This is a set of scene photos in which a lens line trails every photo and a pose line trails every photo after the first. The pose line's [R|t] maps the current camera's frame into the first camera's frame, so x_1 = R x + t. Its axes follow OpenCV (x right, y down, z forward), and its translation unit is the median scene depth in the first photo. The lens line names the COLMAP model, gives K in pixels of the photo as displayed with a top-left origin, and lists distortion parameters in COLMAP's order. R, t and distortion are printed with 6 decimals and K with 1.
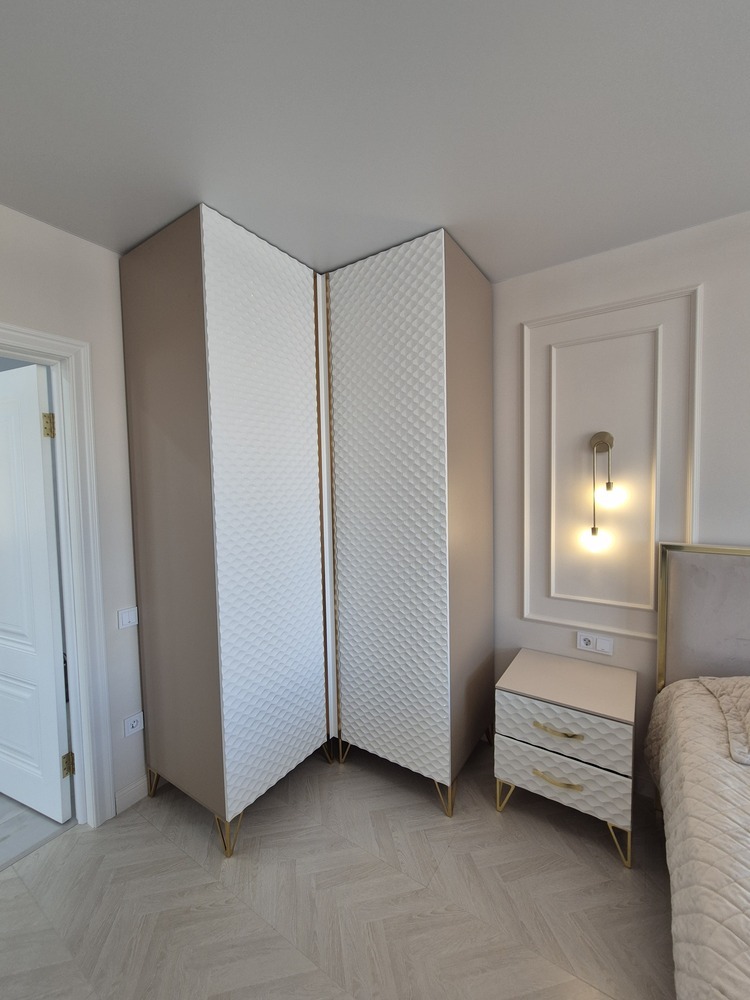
lens RADIAL K [[407.6, 0, 370.5], [0, 407.6, 501.9], [0, 0, 1]] dist [-0.001289, 0.000186]
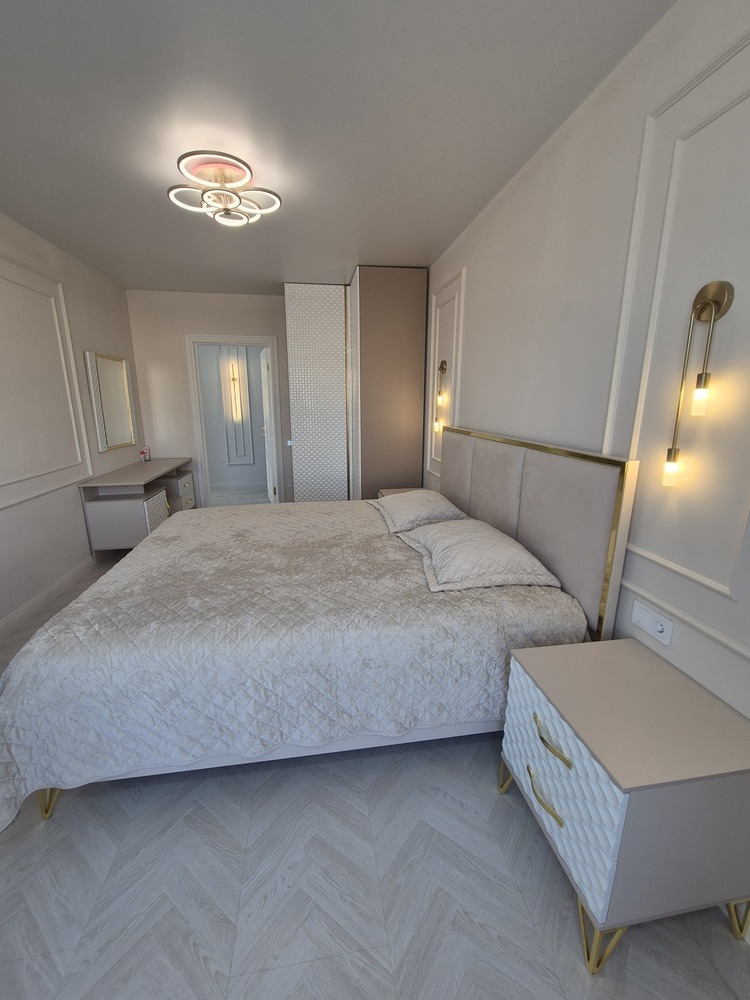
lens RADIAL K [[408.6, 0, 375.0], [0, 408.6, 500.0], [0, 0, 1]] dist [0.010005, 0.000137]
pose [[0.686555, 0.191601, -0.701378, 1.756090], [-0.053052, 0.975283, 0.214495, 0.047436], [0.725140, -0.110053, 0.679750, -0.460090]]
